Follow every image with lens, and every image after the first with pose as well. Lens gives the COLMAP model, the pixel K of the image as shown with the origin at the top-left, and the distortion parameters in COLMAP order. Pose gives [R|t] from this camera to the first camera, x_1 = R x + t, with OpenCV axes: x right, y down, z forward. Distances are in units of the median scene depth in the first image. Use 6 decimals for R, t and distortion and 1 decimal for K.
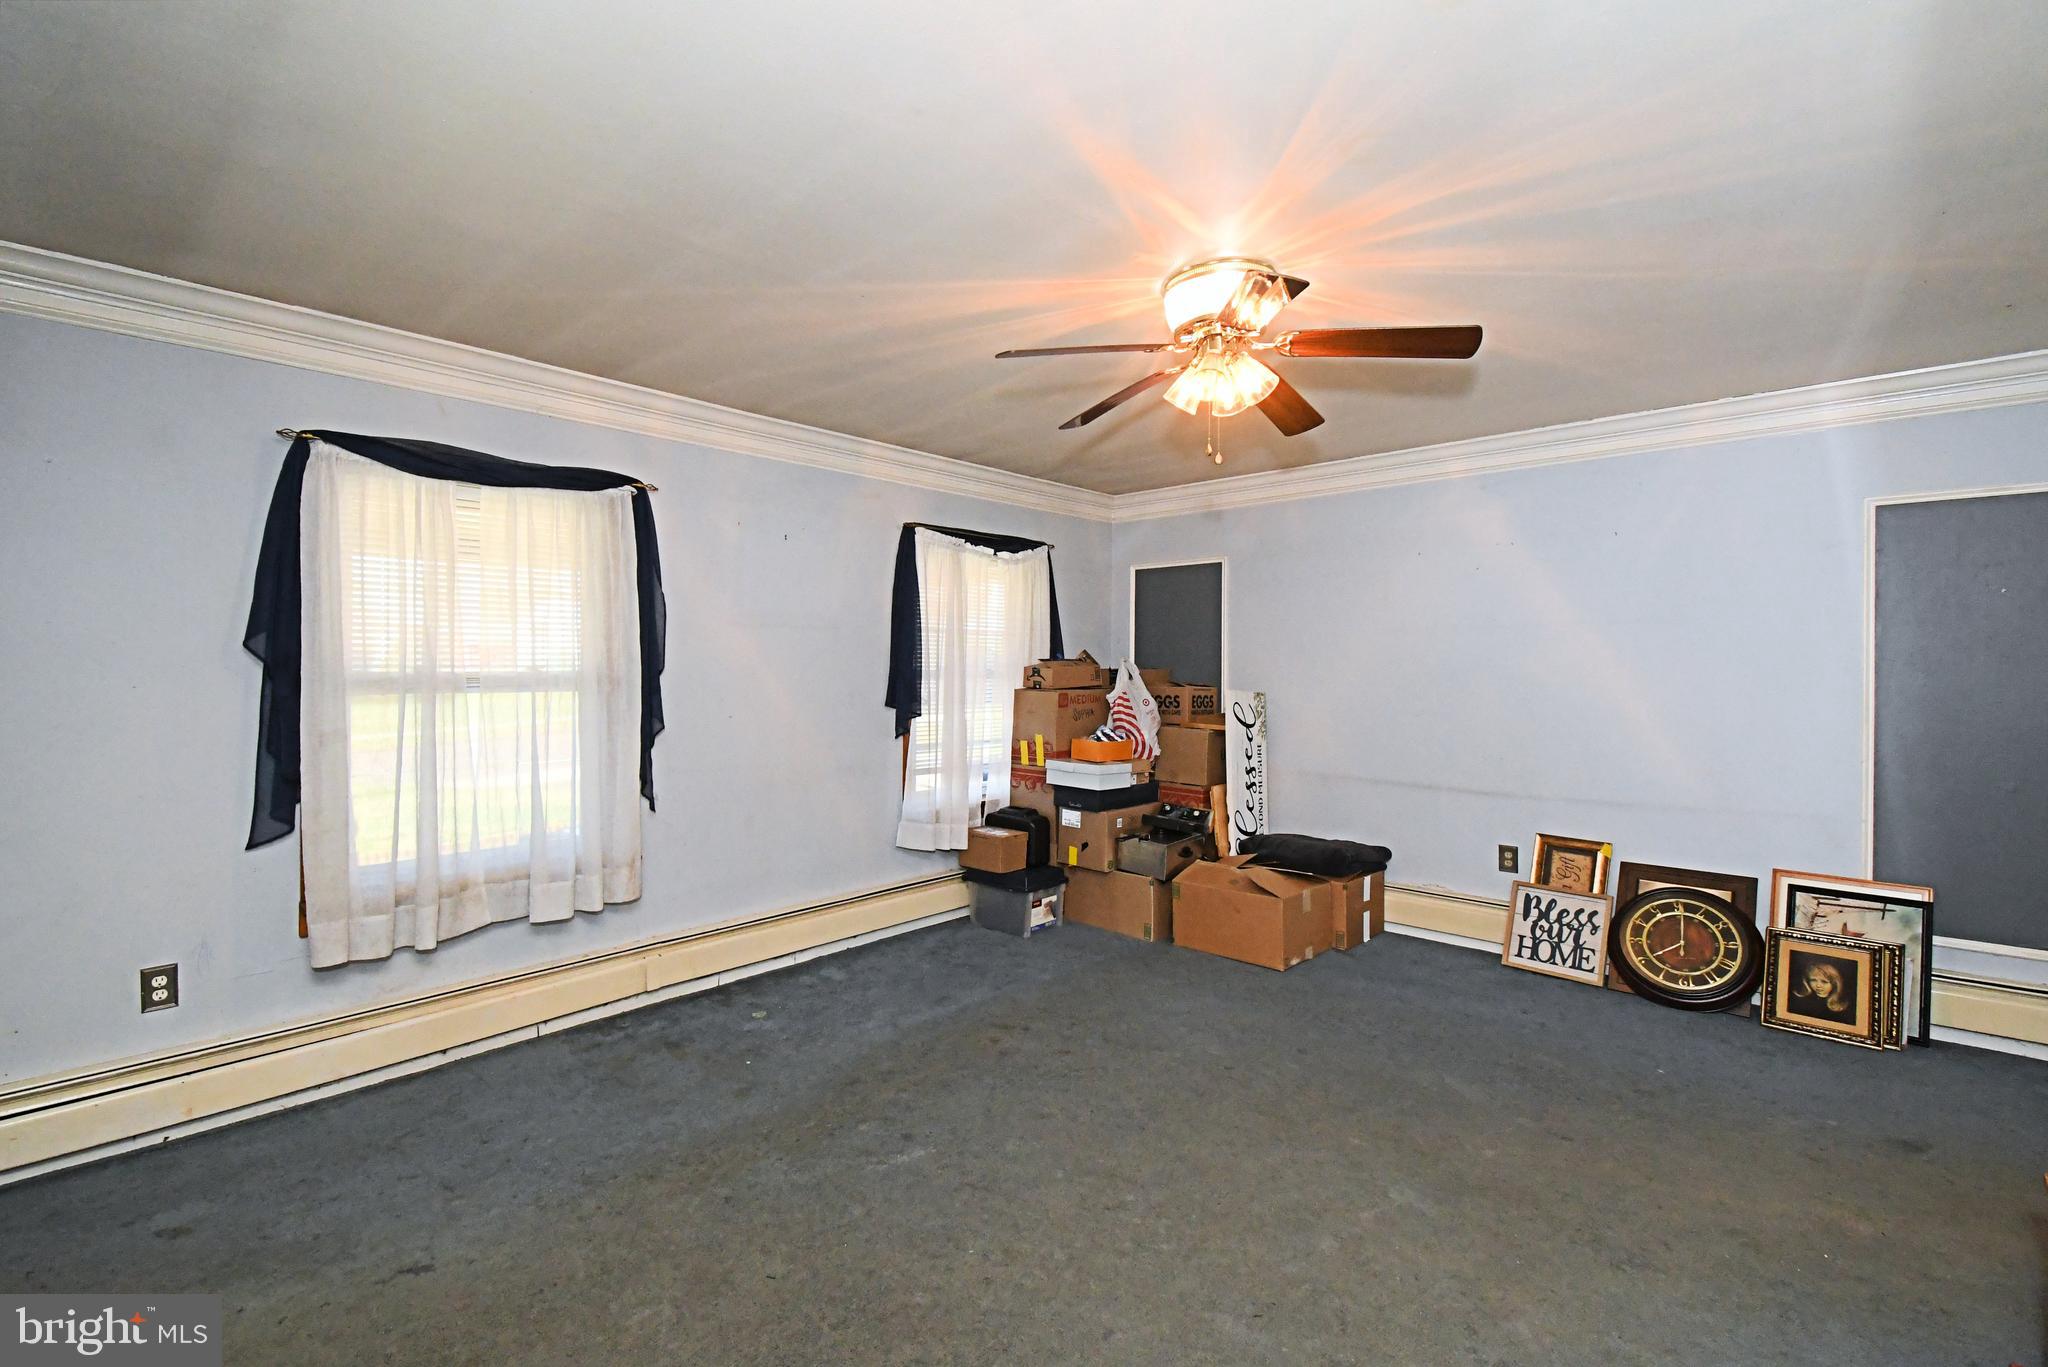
lens RADIAL K [[884.8, 0, 1024.0], [0, 884.8, 683.5], [0, 0, 1]] dist [0.027296, -0.017235]
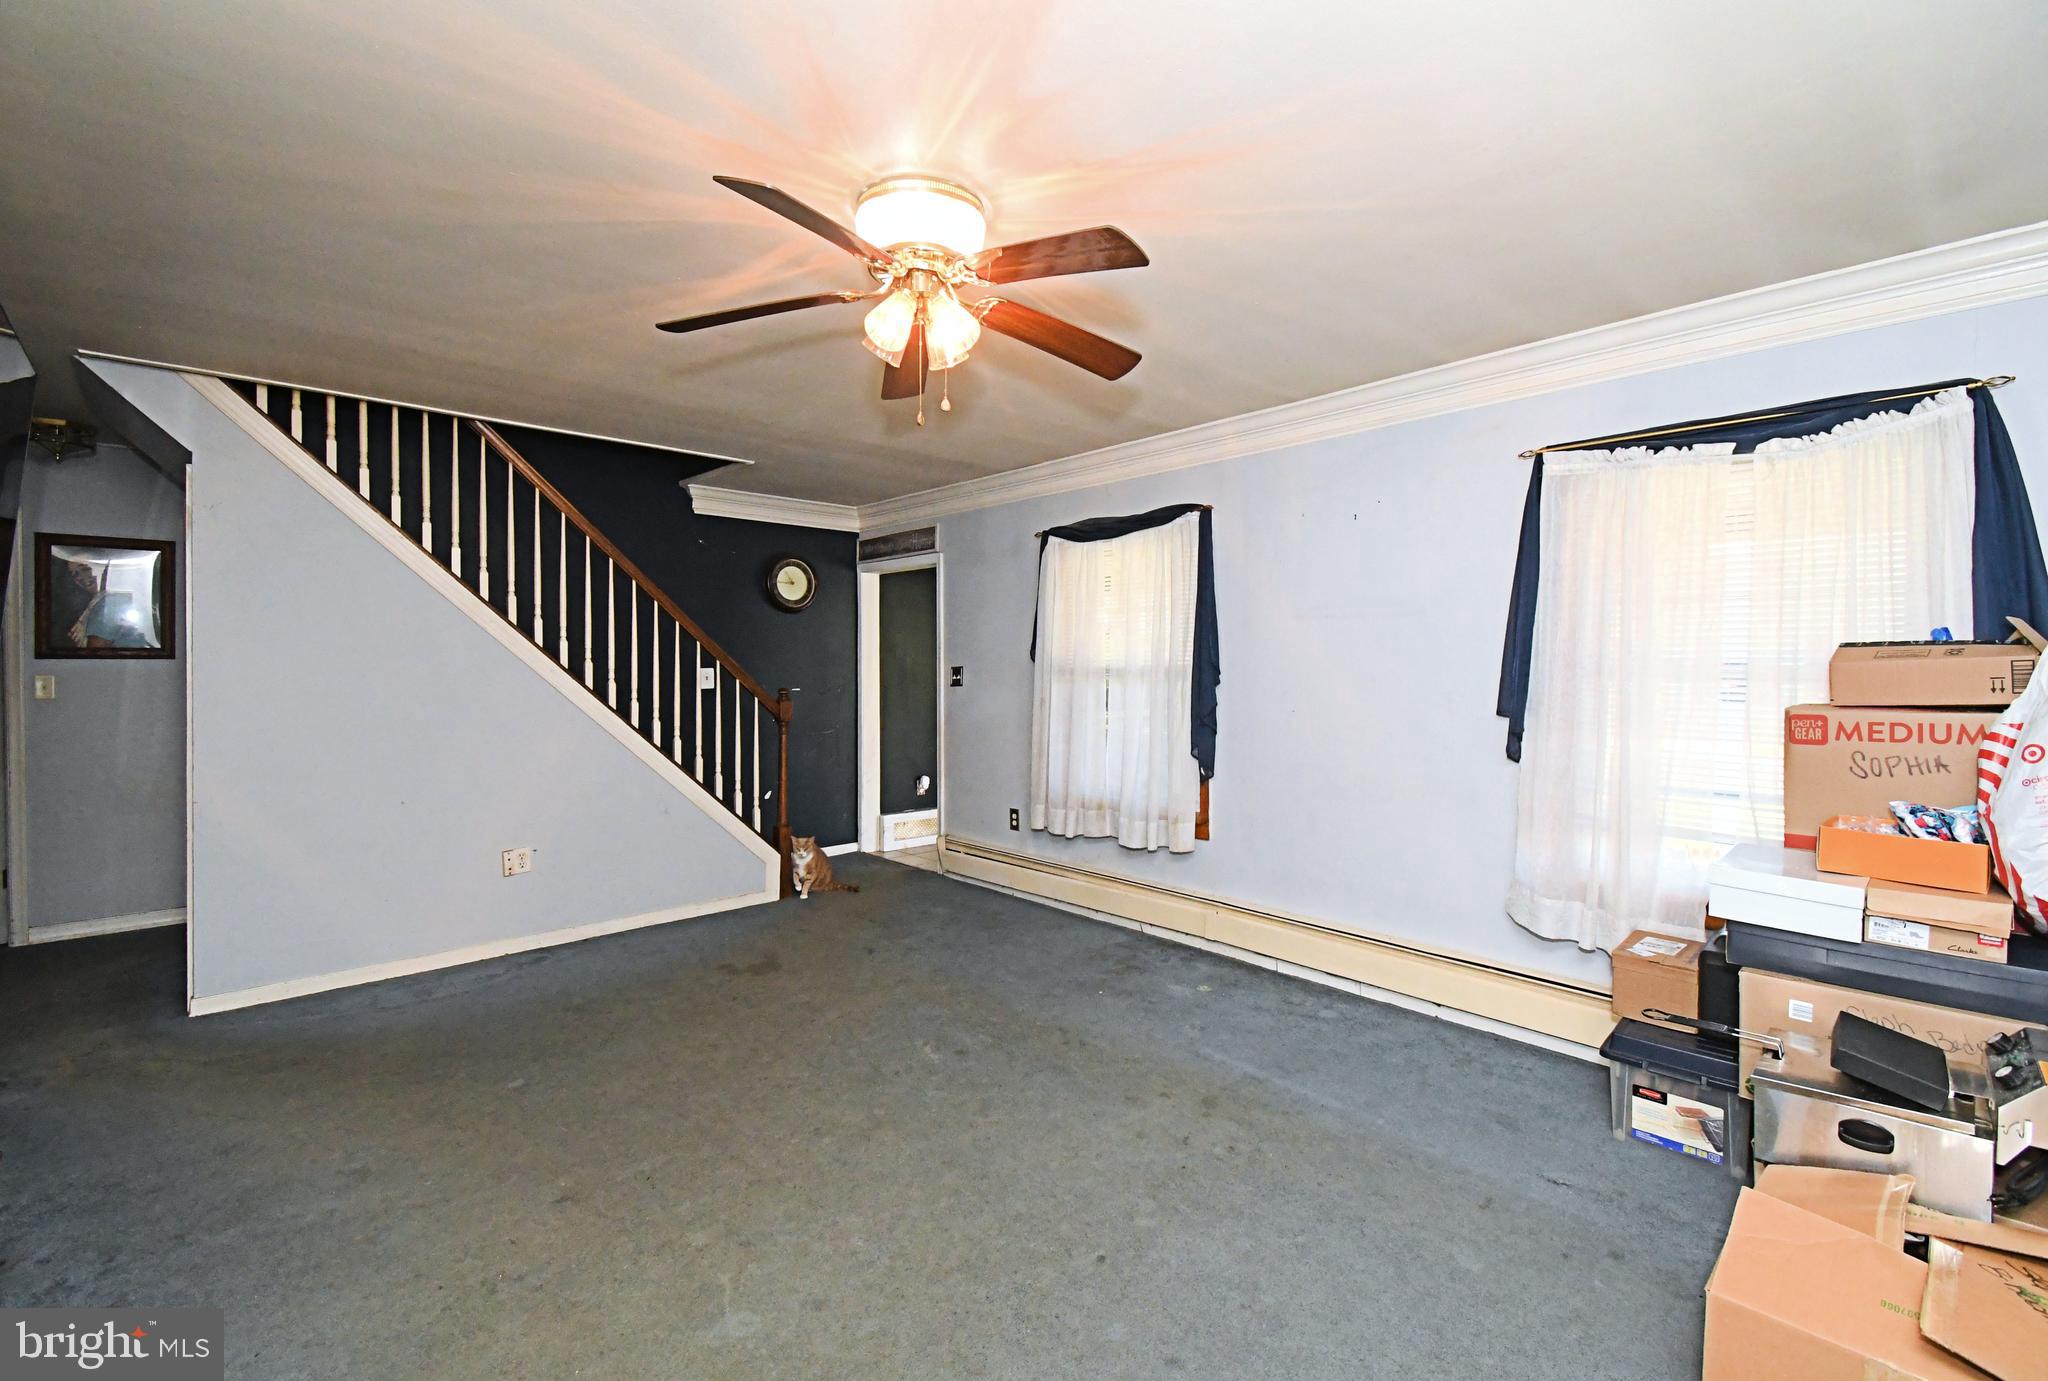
lens RADIAL K [[899.9, 0, 1017.1], [0, 899.9, 680.8], [0, 0, 1]] dist [0.025874, -0.000075]
pose [[-0.075374, 0.020717, -0.996940, 0.793350], [-0.018741, 0.999578, 0.022189, -0.015606], [0.996979, 0.020356, -0.074953, 0.854527]]
